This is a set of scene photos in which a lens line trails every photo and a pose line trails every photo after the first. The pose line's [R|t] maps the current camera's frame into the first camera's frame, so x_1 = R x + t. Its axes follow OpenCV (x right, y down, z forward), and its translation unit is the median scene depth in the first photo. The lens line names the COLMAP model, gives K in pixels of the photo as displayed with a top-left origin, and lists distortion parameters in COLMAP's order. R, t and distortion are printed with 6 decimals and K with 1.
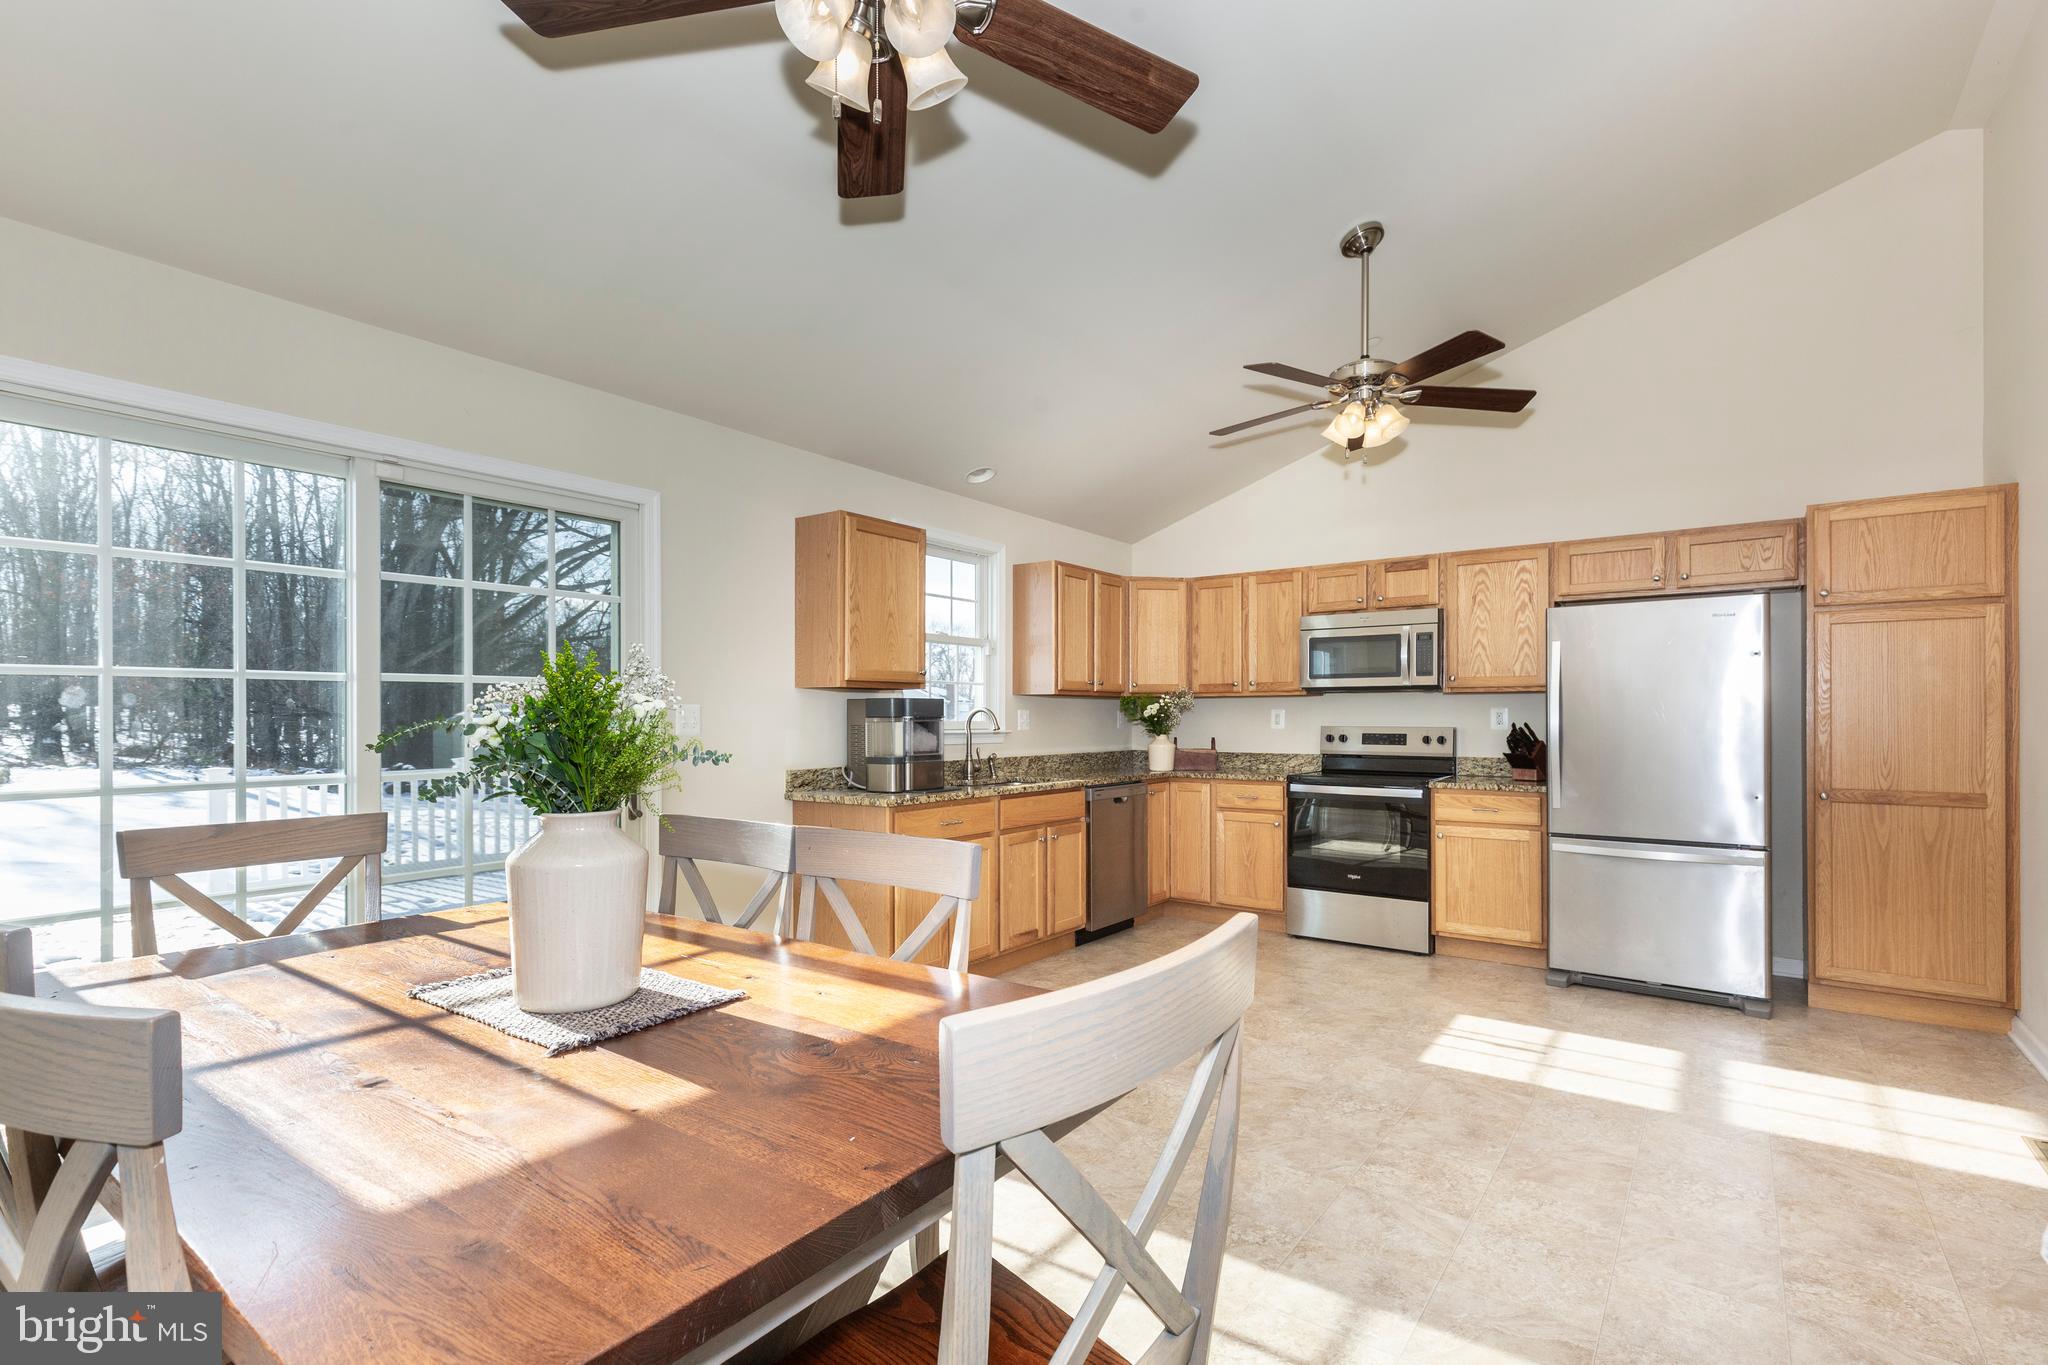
lens RADIAL K [[929.6, 0, 1024.2], [0, 929.6, 715.1], [0, 0, 1]] dist [0.002877, 0.001864]
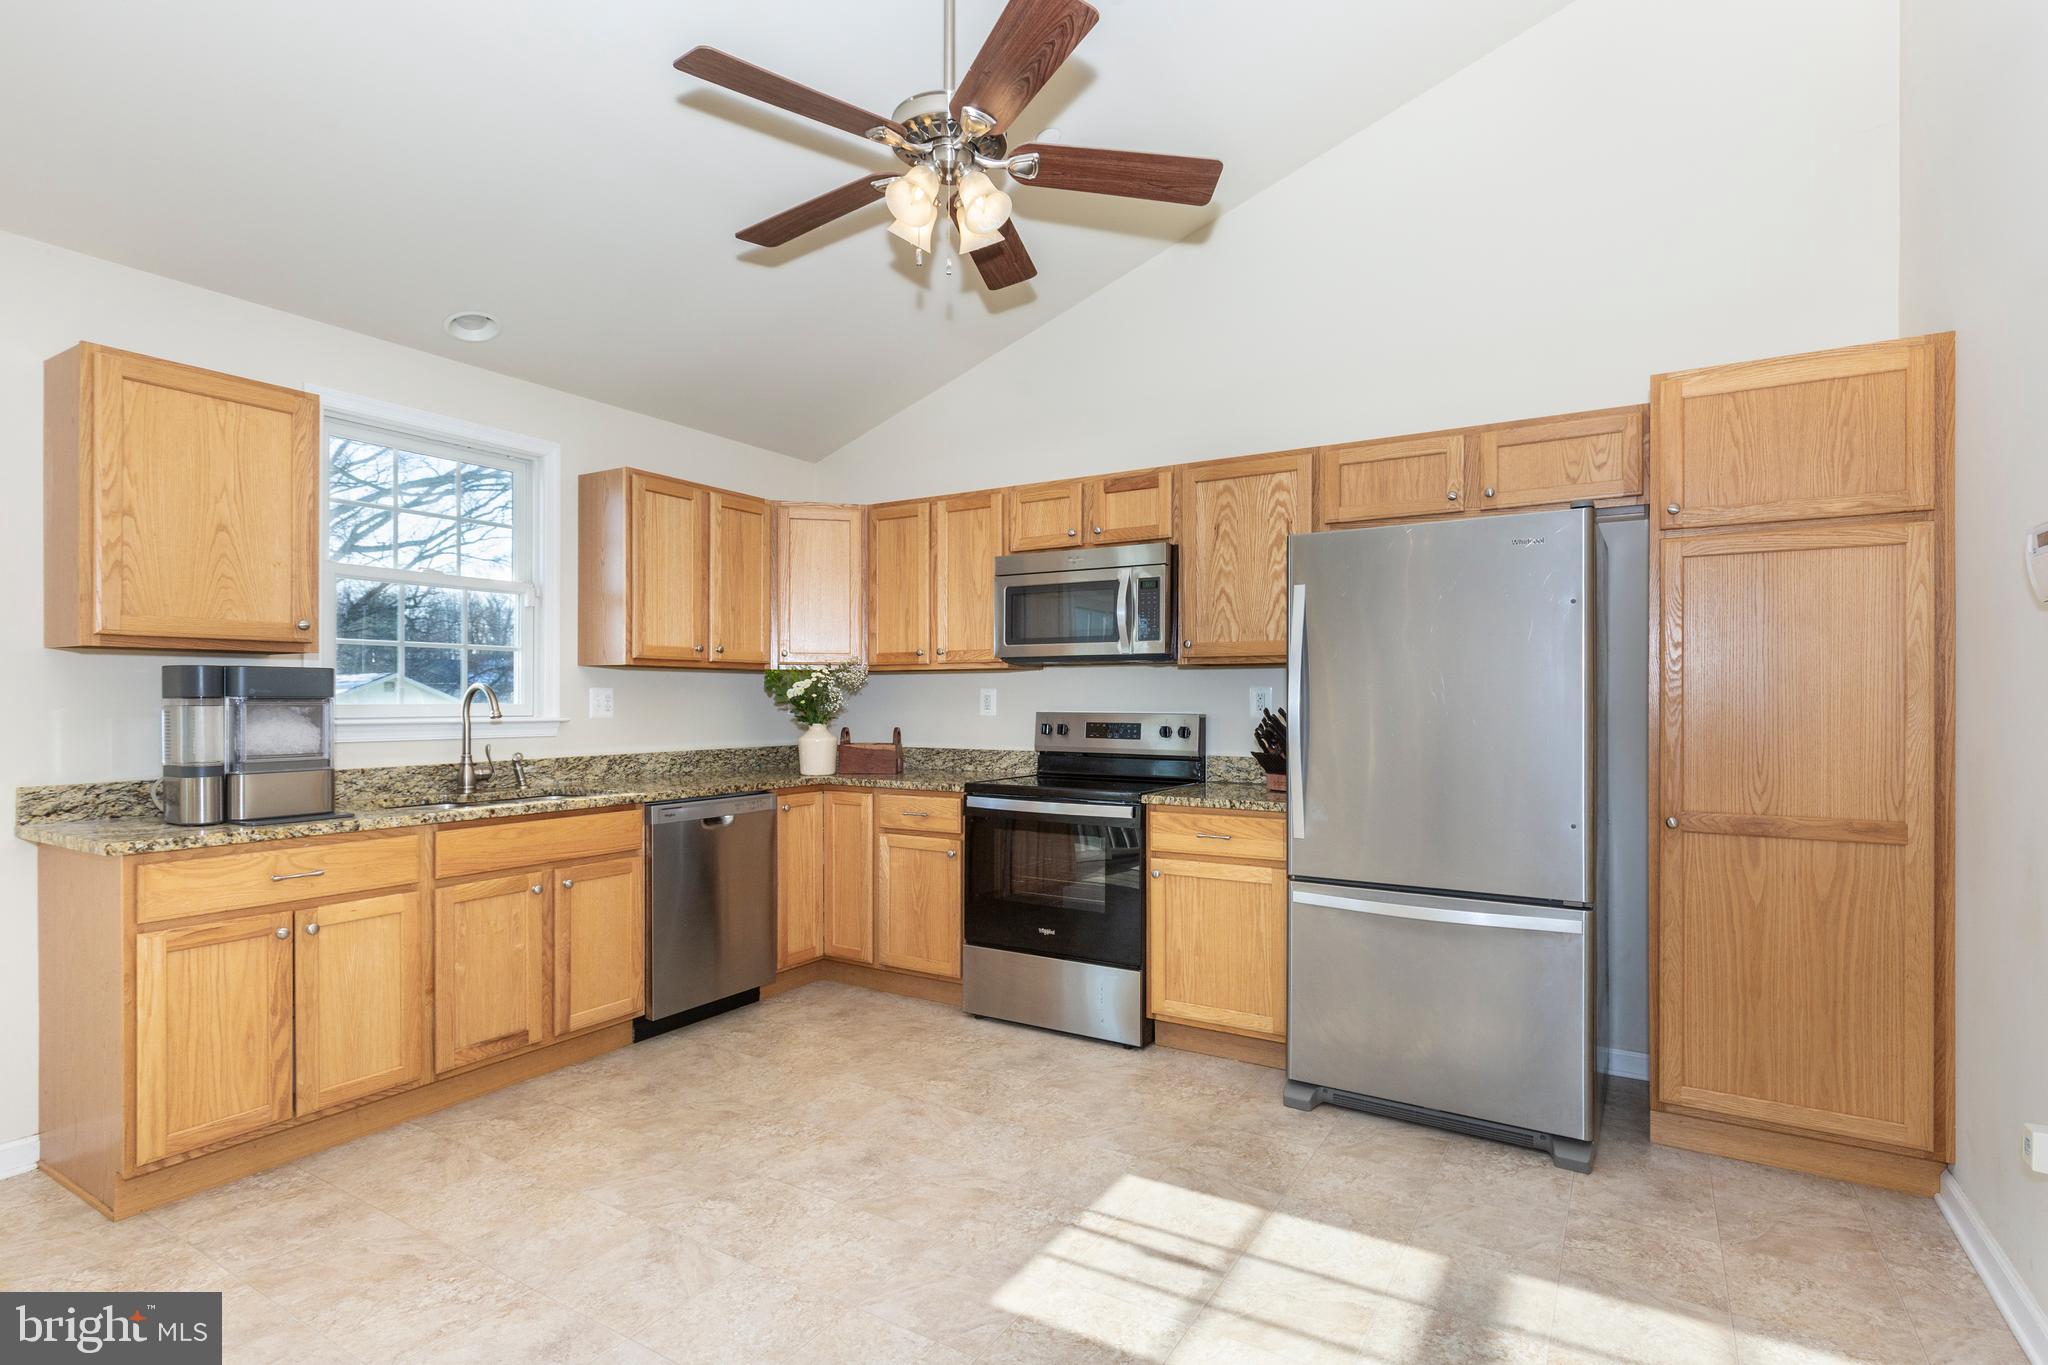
lens RADIAL K [[993.8, 0, 997.2], [0, 993.8, 701.1], [0, 0, 1]] dist [-0.001049, 0.004118]
pose [[0.996717, 0.002033, 0.080937, 0.276191], [-0.002309, 0.999992, 0.003319, 0.000966], [-0.080930, -0.003495, 0.996714, 0.288964]]
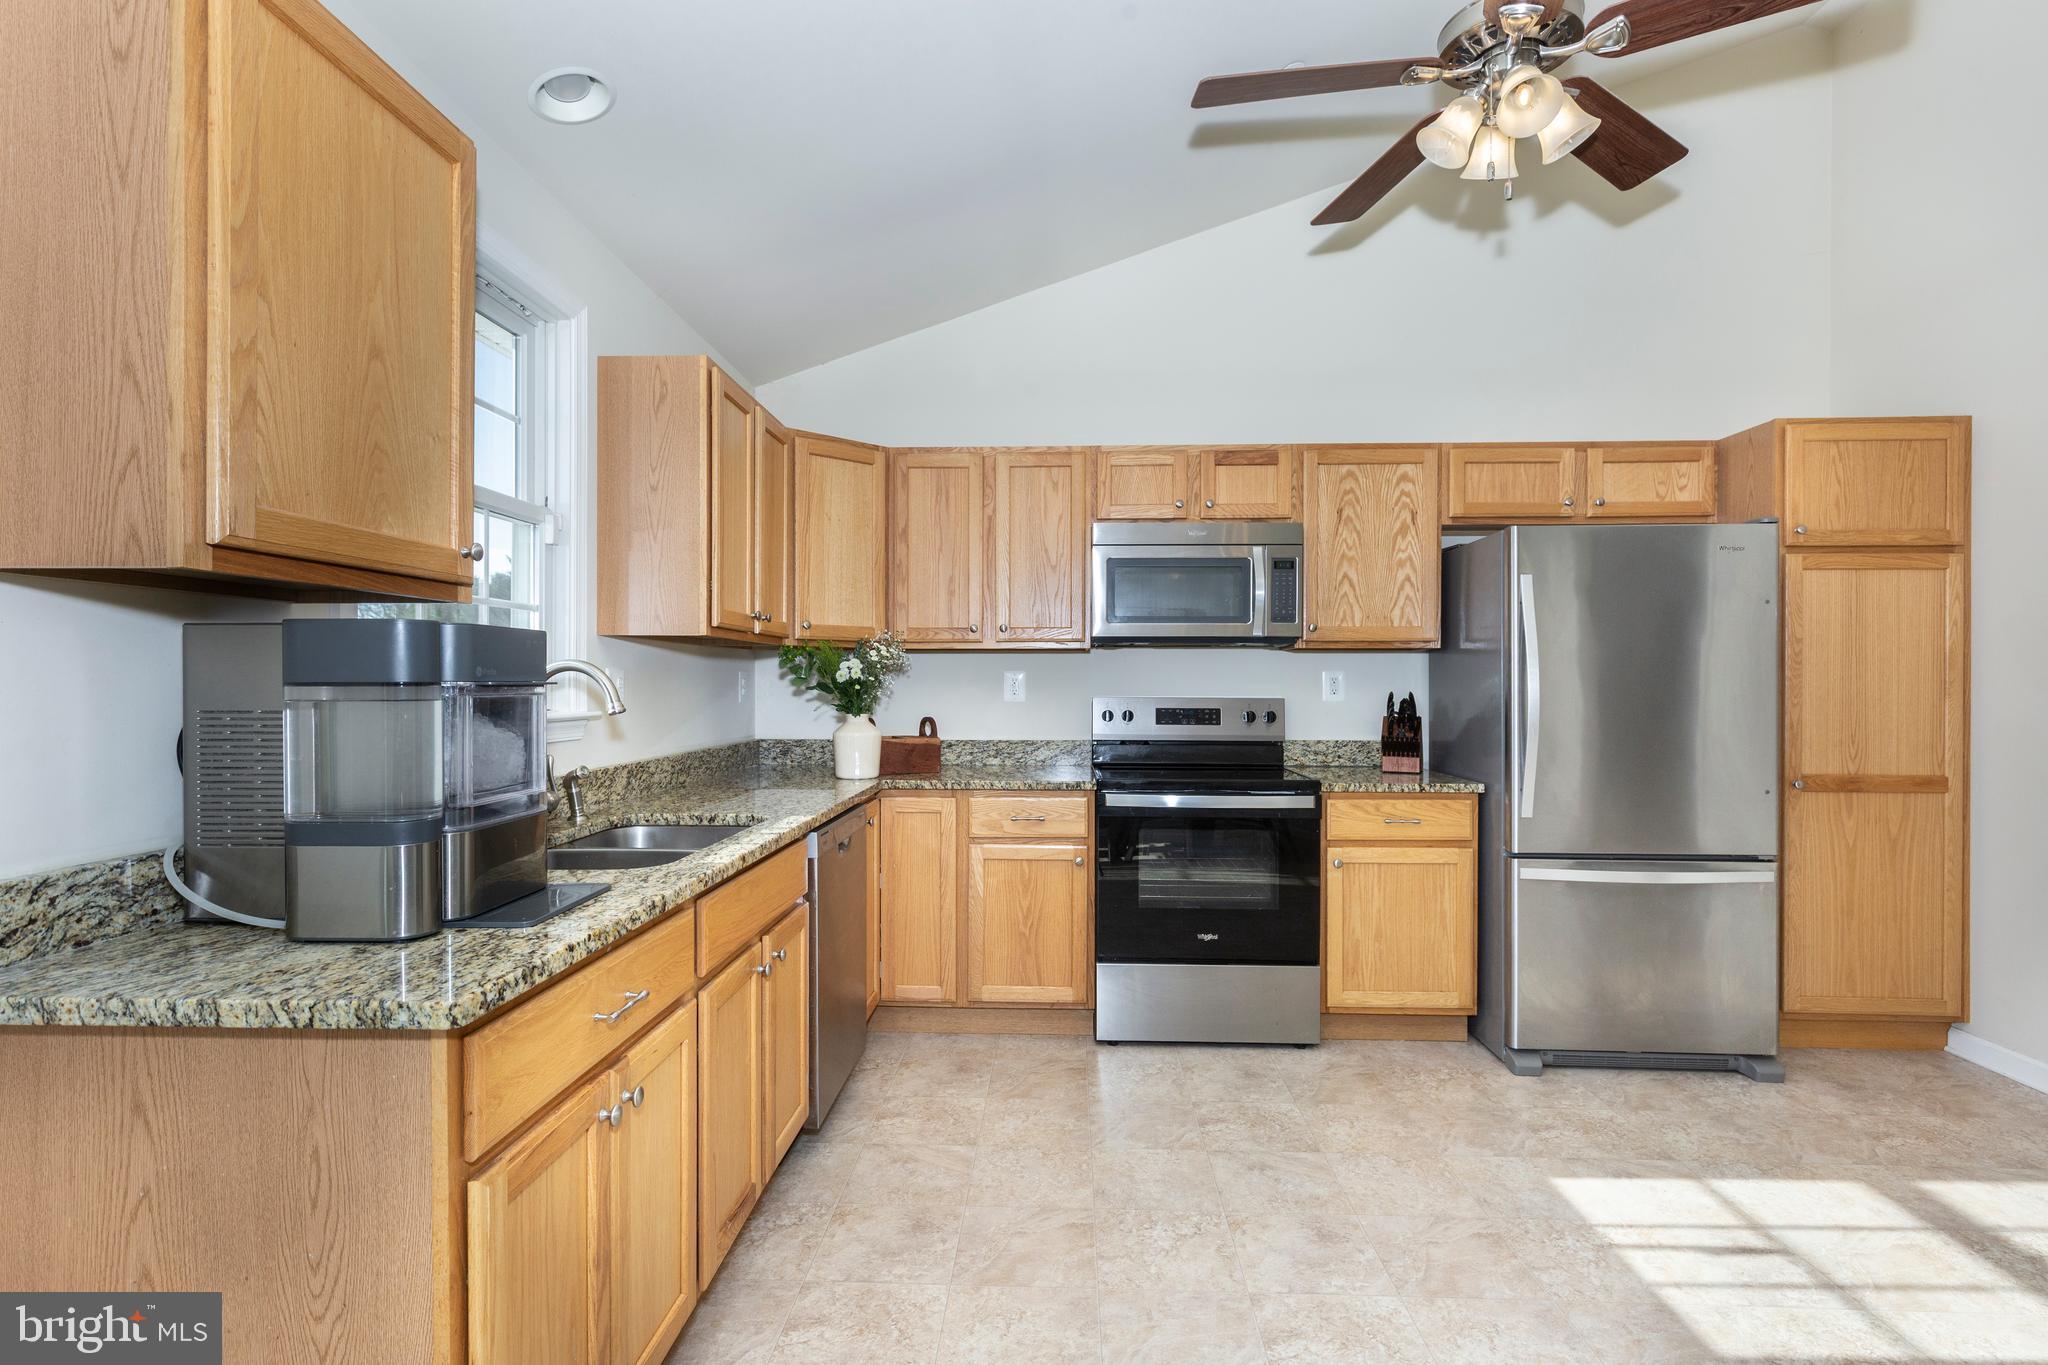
lens RADIAL K [[993.8, 0, 1017.4], [0, 993.8, 687.3], [0, 0, 1]] dist [-0.001049, 0.004118]
pose [[0.828087, -0.000787, 0.560598, -0.139151], [-0.004063, 0.999964, 0.007407, -0.000096], [-0.560584, -0.008411, 0.828055, 0.551735]]
